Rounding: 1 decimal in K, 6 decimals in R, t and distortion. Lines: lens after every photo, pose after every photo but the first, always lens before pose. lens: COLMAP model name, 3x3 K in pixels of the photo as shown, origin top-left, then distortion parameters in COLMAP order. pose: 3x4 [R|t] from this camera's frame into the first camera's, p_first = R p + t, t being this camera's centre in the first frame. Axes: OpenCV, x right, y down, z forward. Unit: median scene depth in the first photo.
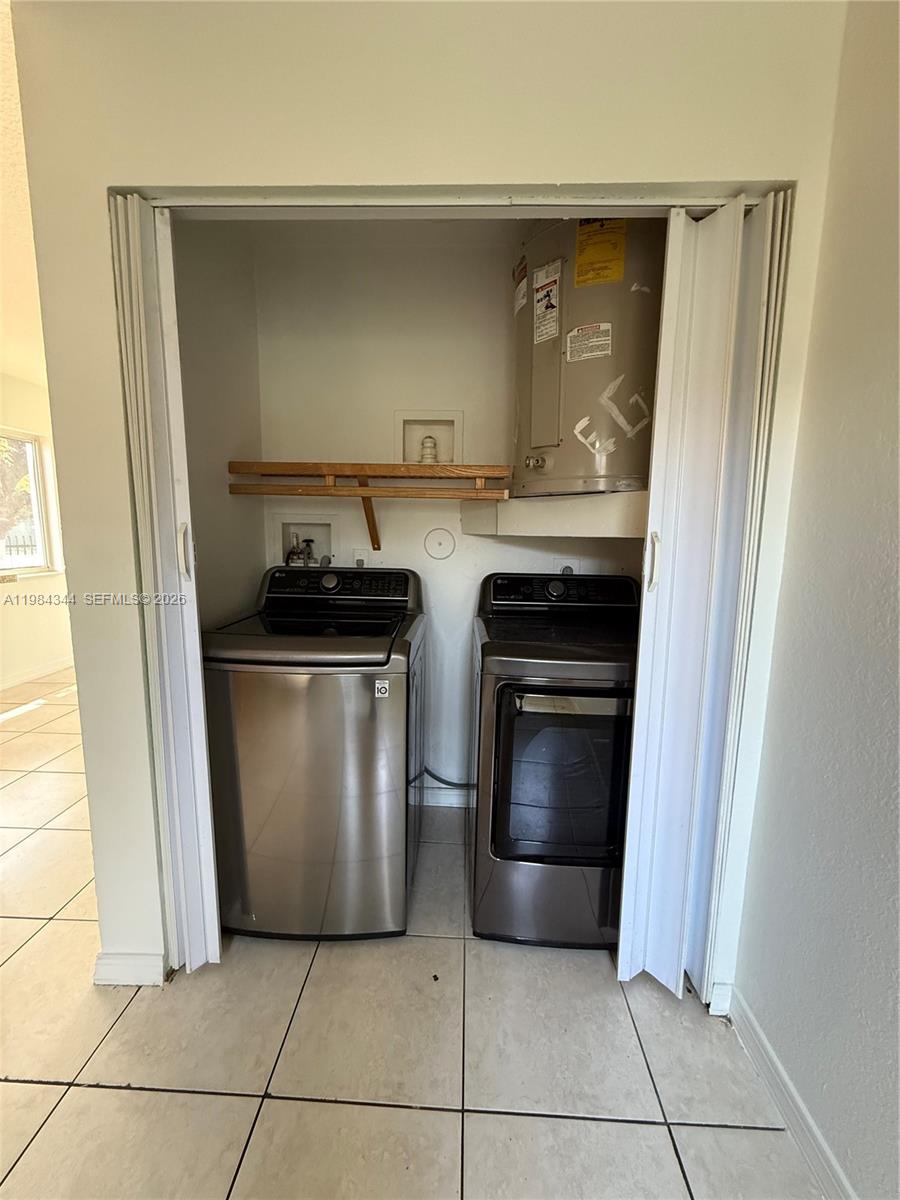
lens RADIAL K [[479.3, 0, 448.7], [0, 479.3, 593.7], [0, 0, 1]] dist [0.004921, 0.000781]
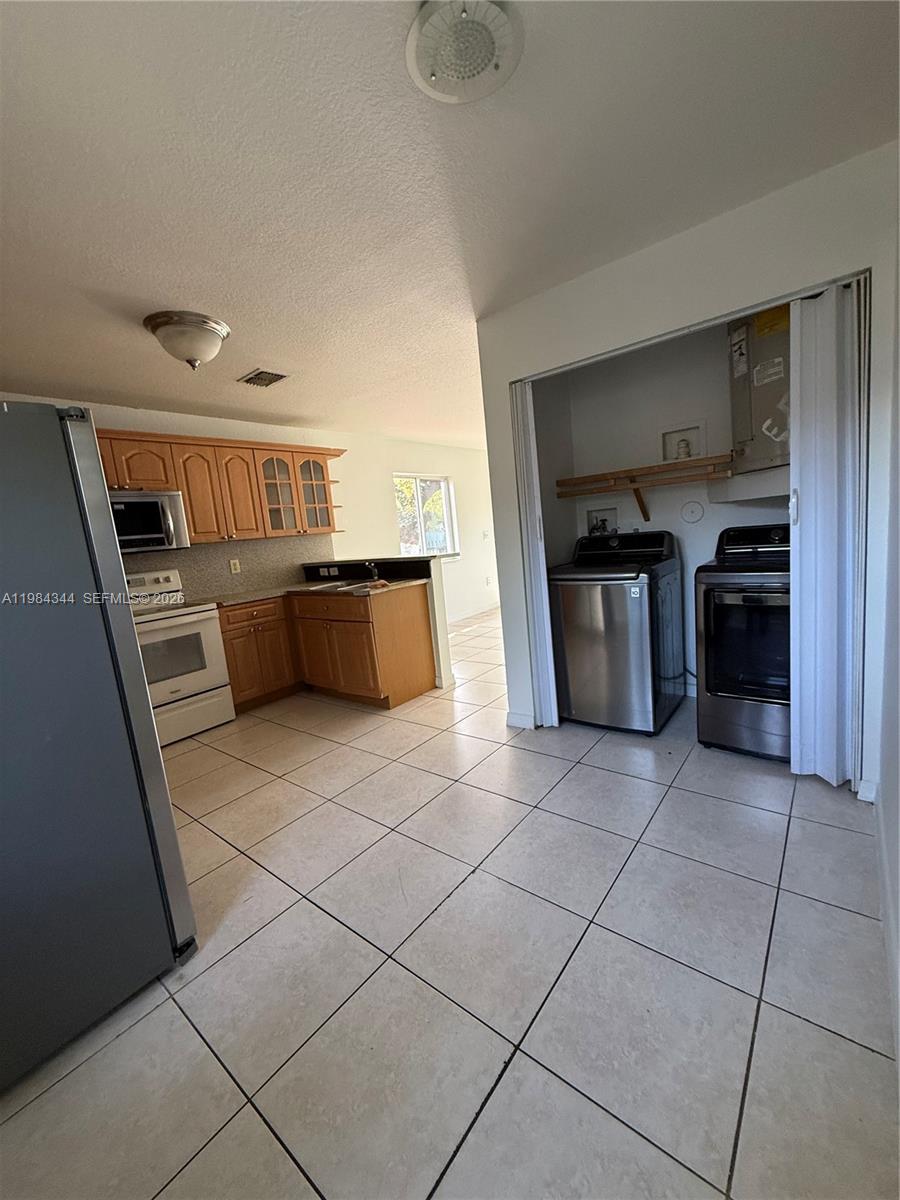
lens RADIAL K [[479.3, 0, 447.9], [0, 479.3, 598.2], [0, 0, 1]] dist [0.004921, 0.000781]
pose [[0.790354, -0.007863, -0.612600, 0.392408], [0.027802, 0.999348, 0.023042, 0.141253], [0.612020, -0.035243, 0.790057, -0.847787]]
